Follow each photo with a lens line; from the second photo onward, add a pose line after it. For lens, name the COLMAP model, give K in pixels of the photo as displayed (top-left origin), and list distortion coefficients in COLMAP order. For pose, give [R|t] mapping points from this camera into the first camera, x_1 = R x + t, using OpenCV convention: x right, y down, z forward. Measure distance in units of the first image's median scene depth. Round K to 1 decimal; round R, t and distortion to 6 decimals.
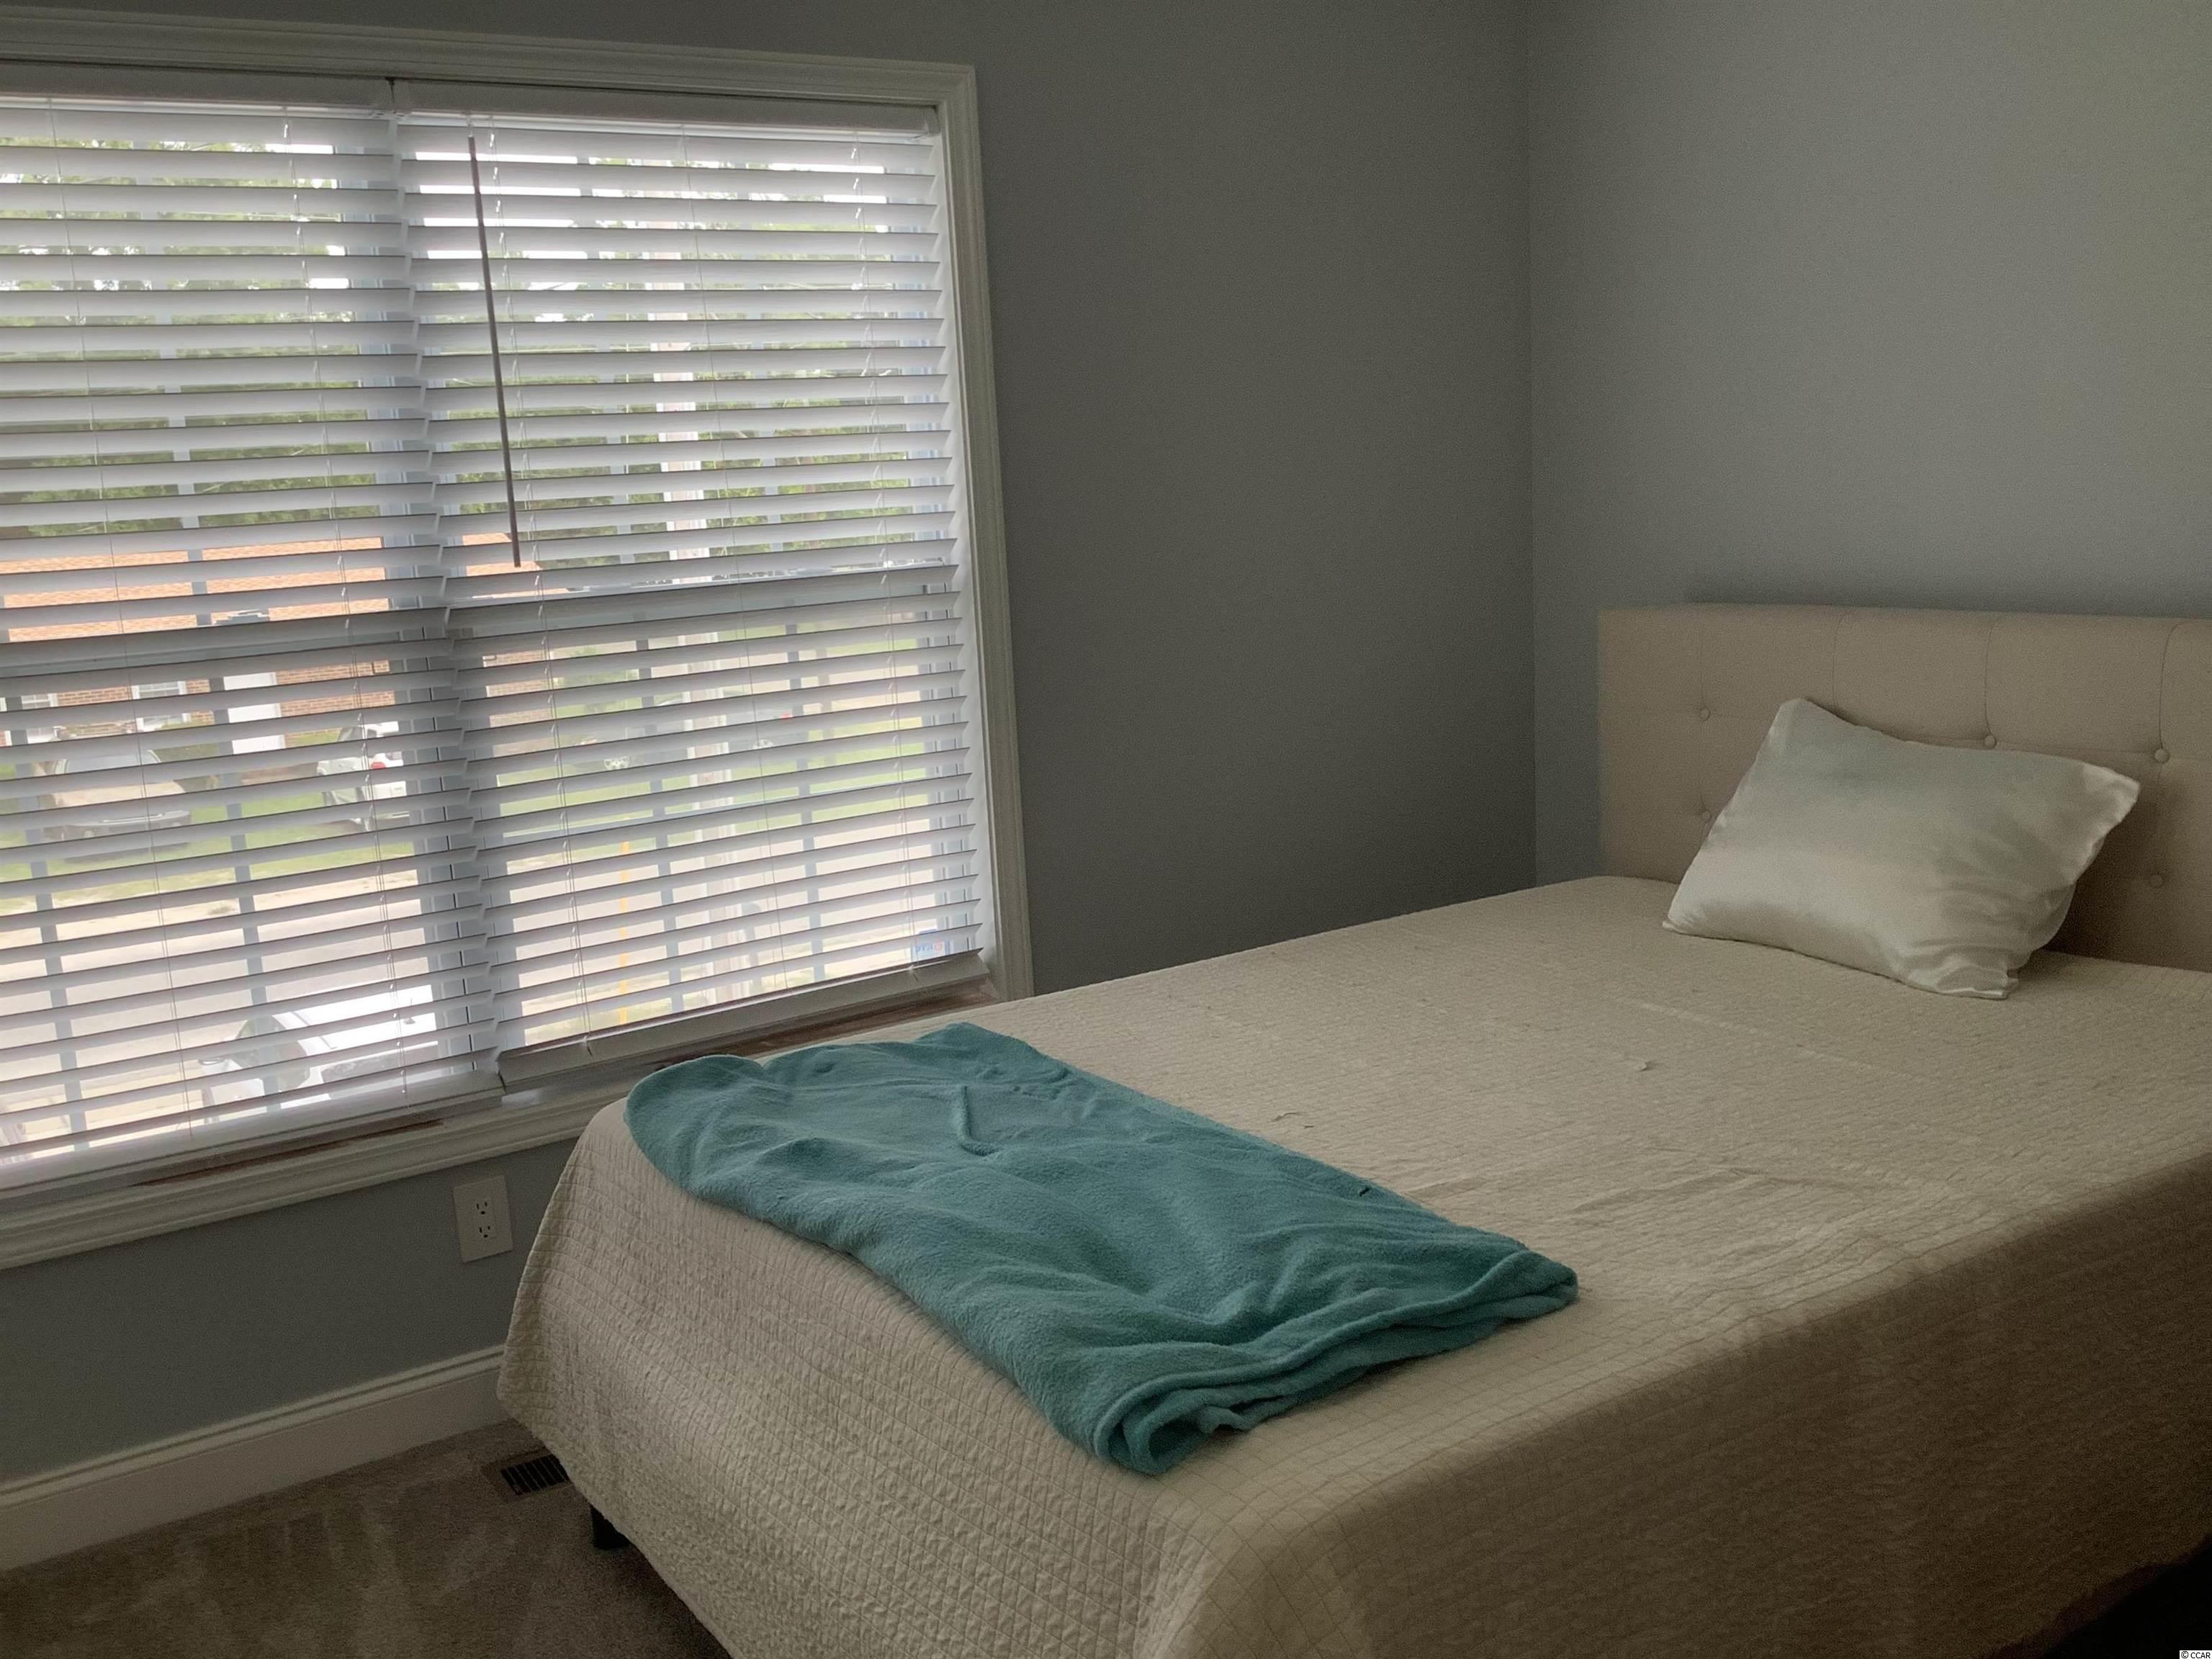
lens RADIAL K [[1989.2, 0, 1101.2], [0, 1989.2, 831.3], [0, 0, 1]] dist [0.124780, -0.246781]
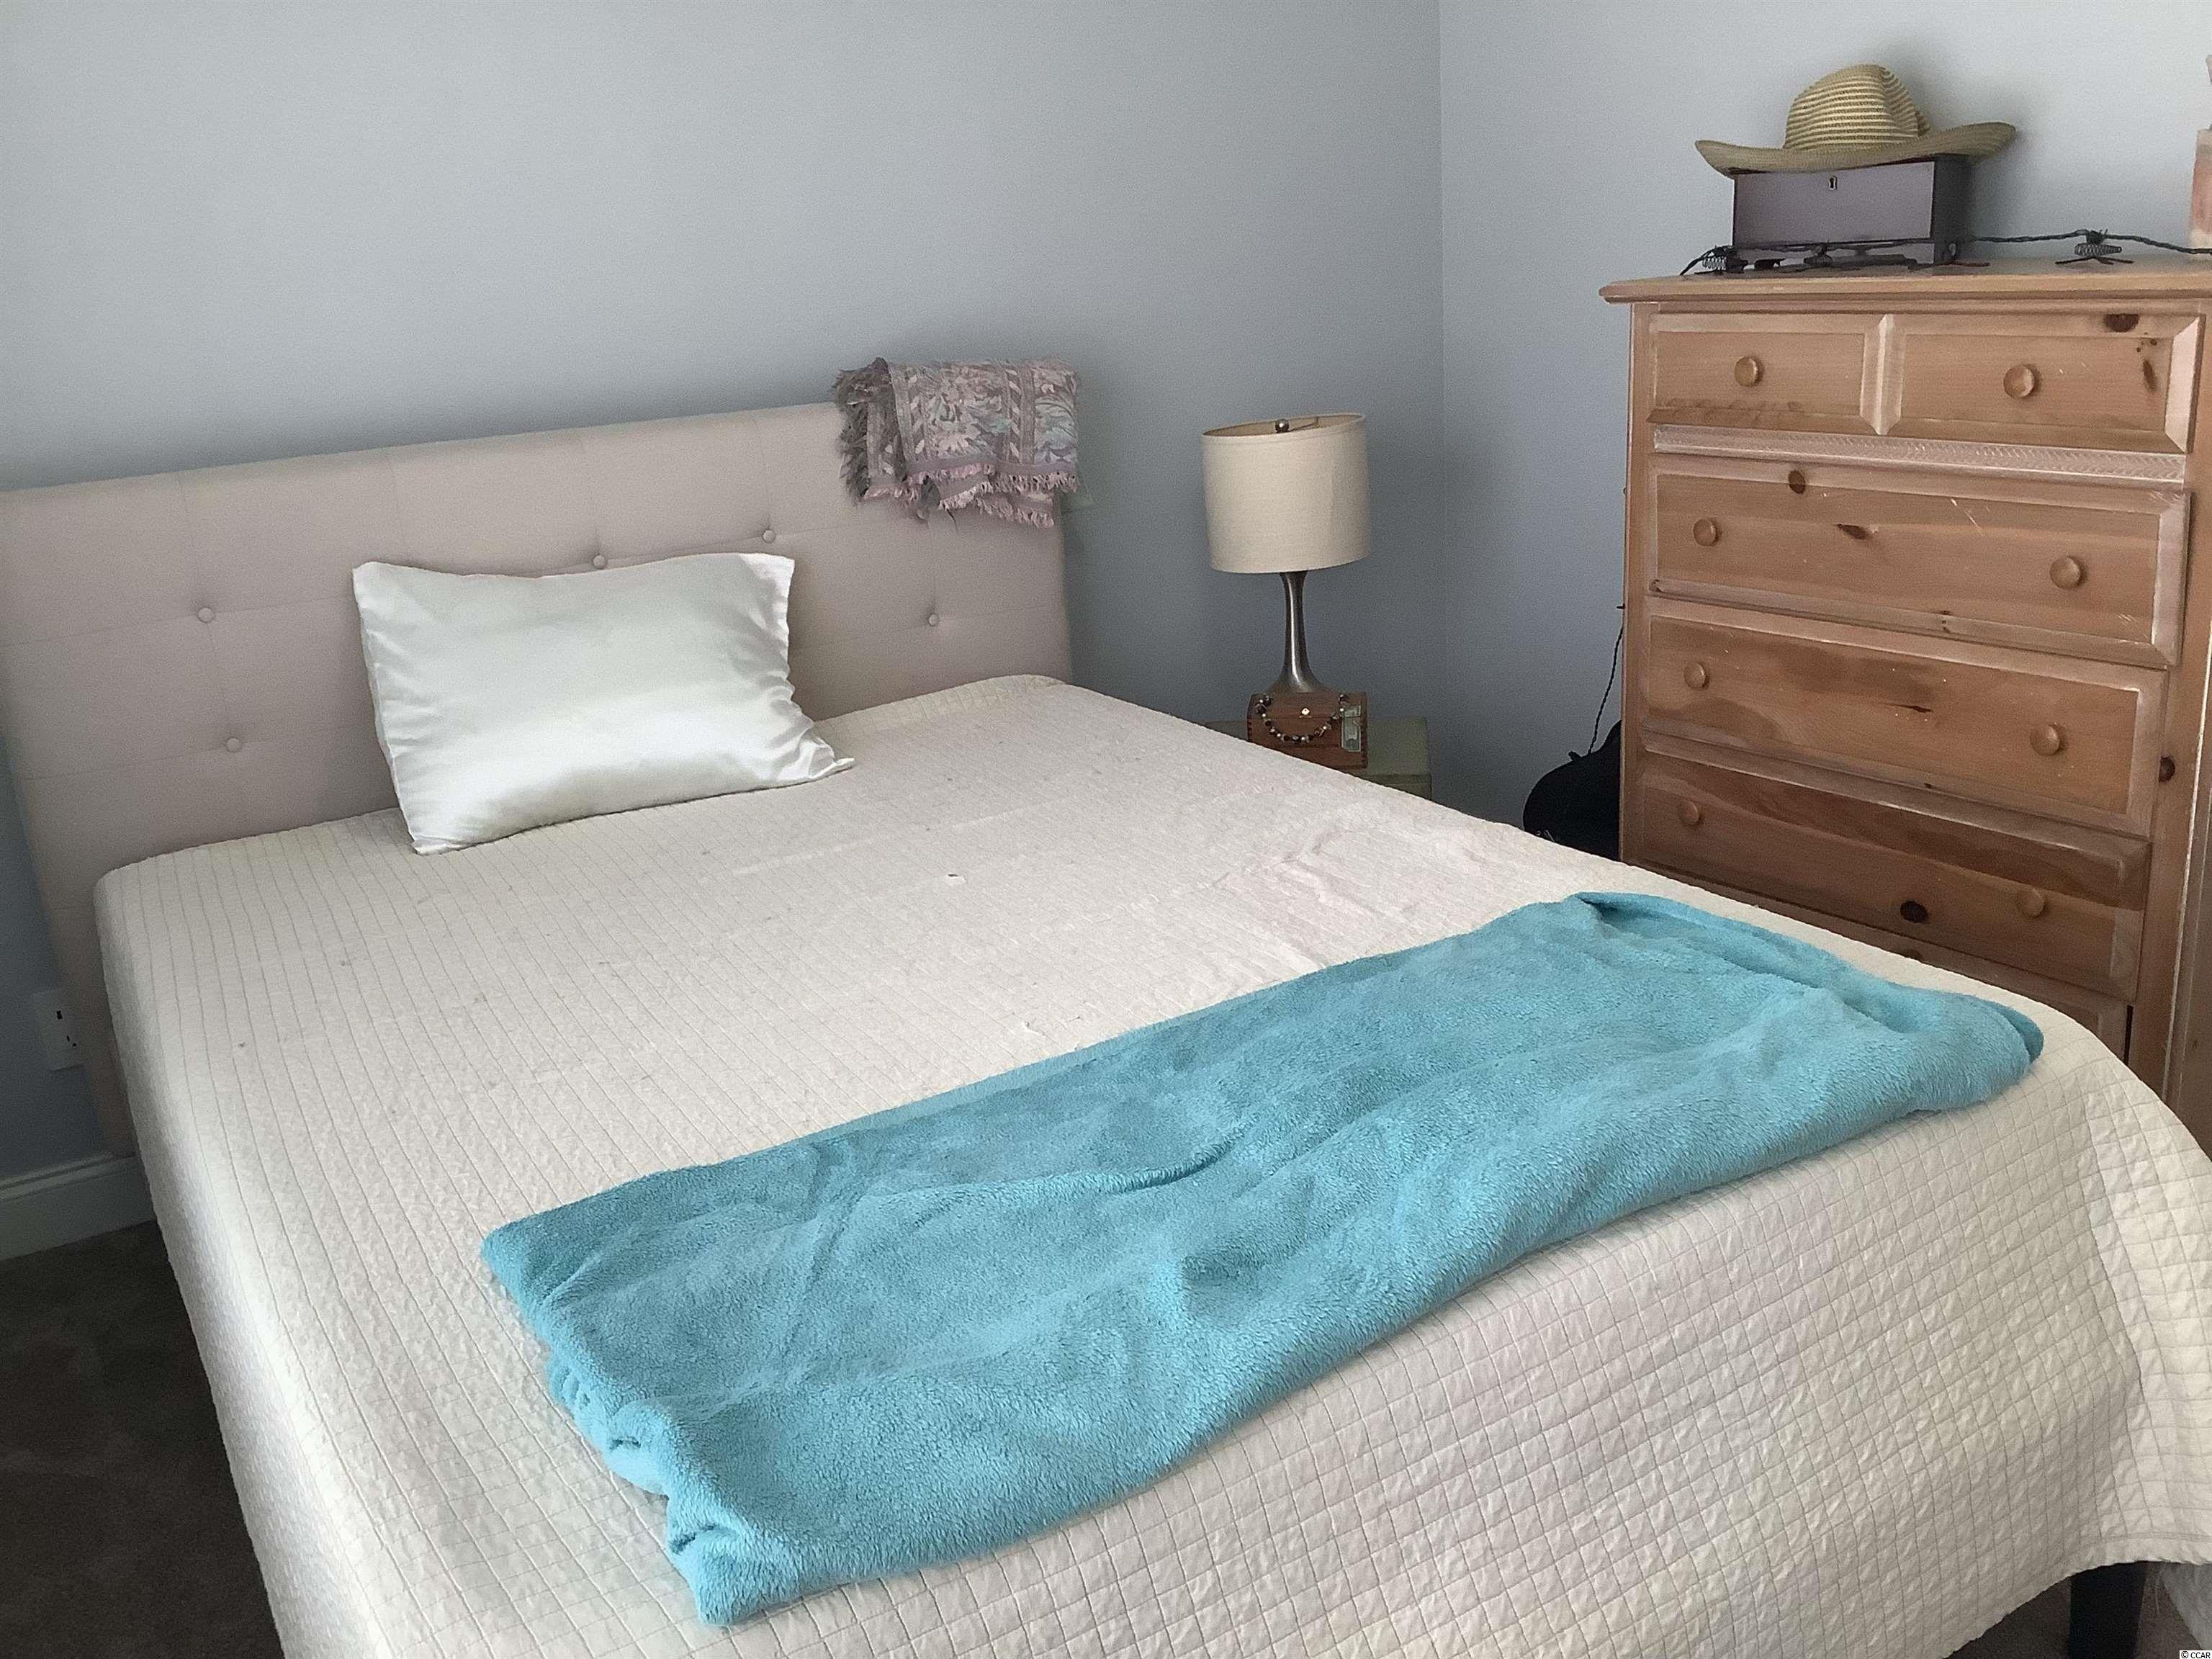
lens RADIAL K [[1989.2, 0, 1101.2], [0, 1989.2, 831.3], [0, 0, 1]] dist [0.124780, -0.246781]
pose [[0.017894, -0.242338, 0.970027, -0.579107], [0.236329, 0.943716, 0.231405, -0.096736], [-0.971508, 0.225104, 0.074158, 0.780157]]
